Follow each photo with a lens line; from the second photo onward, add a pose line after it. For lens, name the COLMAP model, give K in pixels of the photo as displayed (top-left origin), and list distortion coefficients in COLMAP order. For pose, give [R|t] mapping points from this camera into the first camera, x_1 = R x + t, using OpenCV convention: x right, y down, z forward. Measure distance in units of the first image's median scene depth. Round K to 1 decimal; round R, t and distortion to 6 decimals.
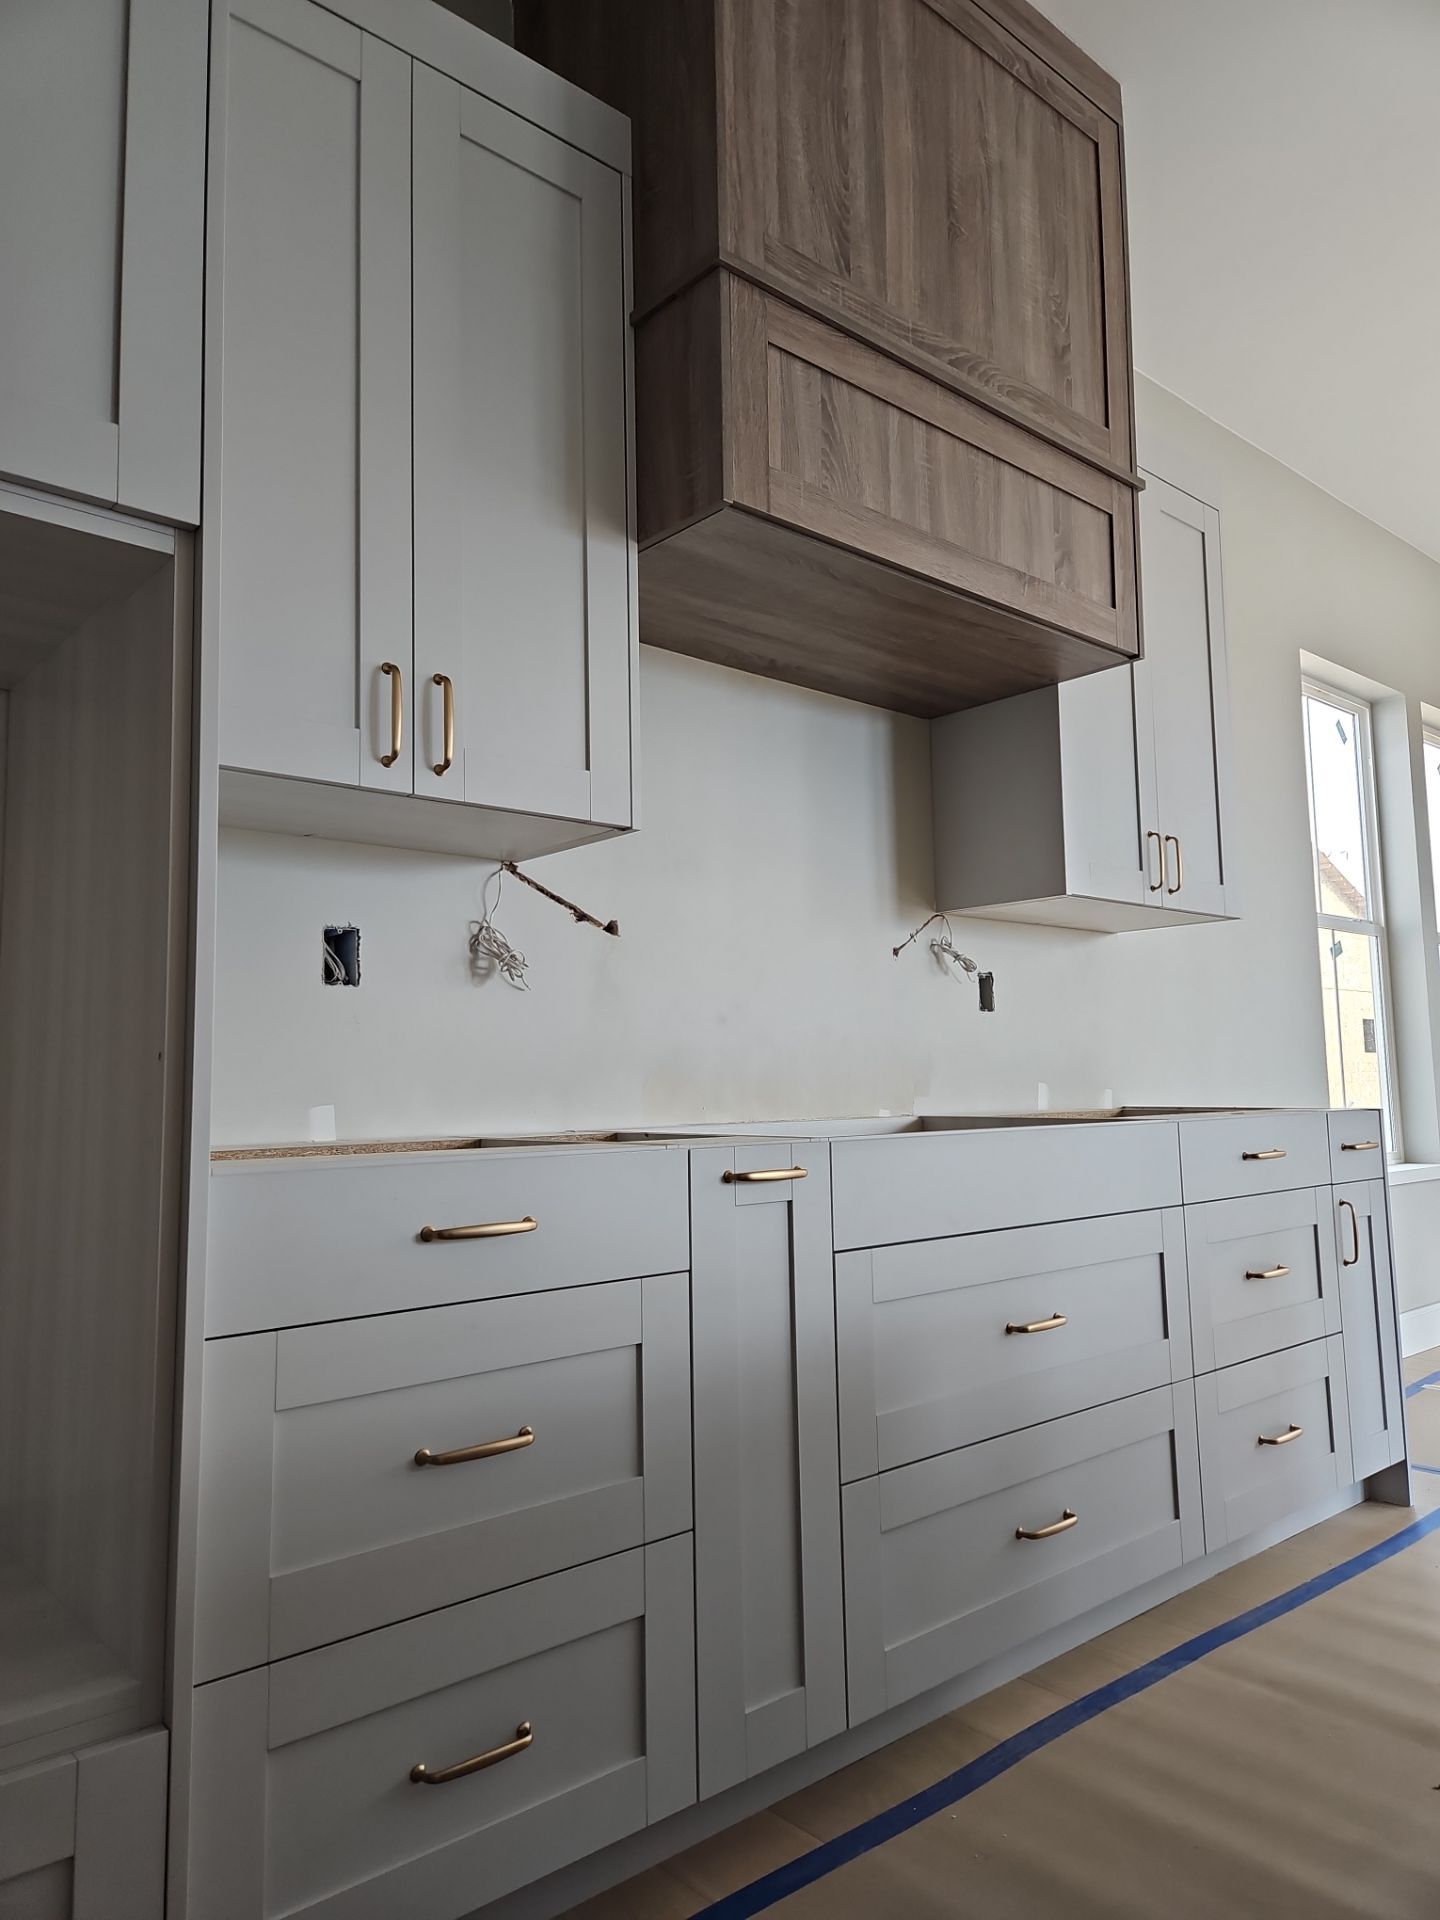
lens RADIAL K [[1288.5, 0, 720.0], [0, 1288.5, 960.0], [0, 0, 1]] dist [0.086114, -0.078550]
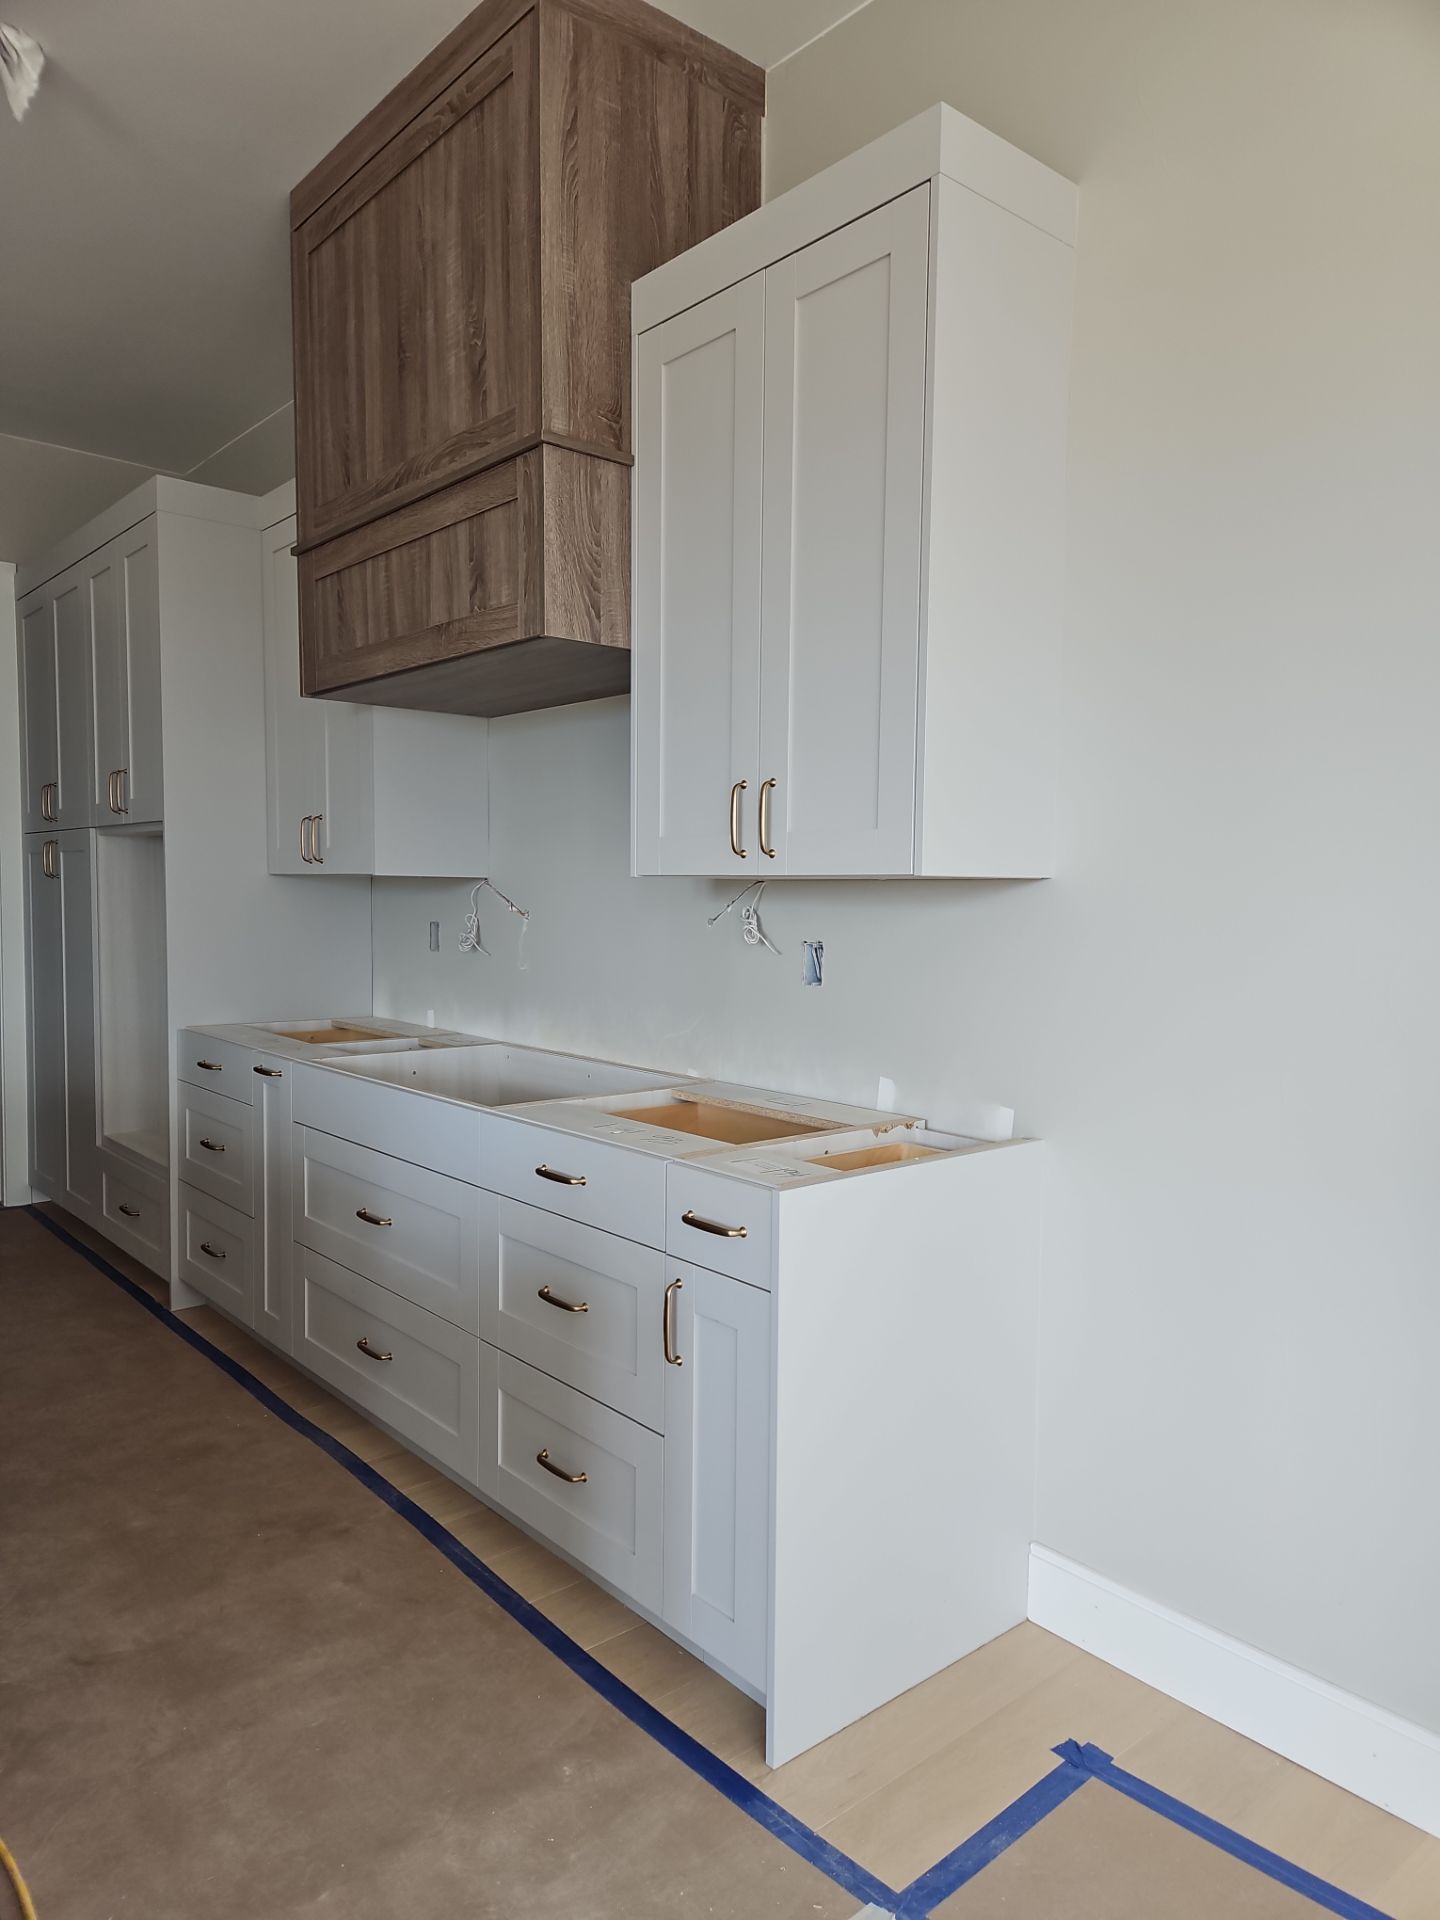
lens RADIAL K [[1288.5, 0, 720.0], [0, 1288.5, 960.0], [0, 0, 1]] dist [0.086114, -0.078550]
pose [[-0.016180, 0.079989, -0.996664, 1.371447], [0.096148, 0.992300, 0.078078, -0.062652], [0.995235, -0.094564, -0.023746, 1.207376]]
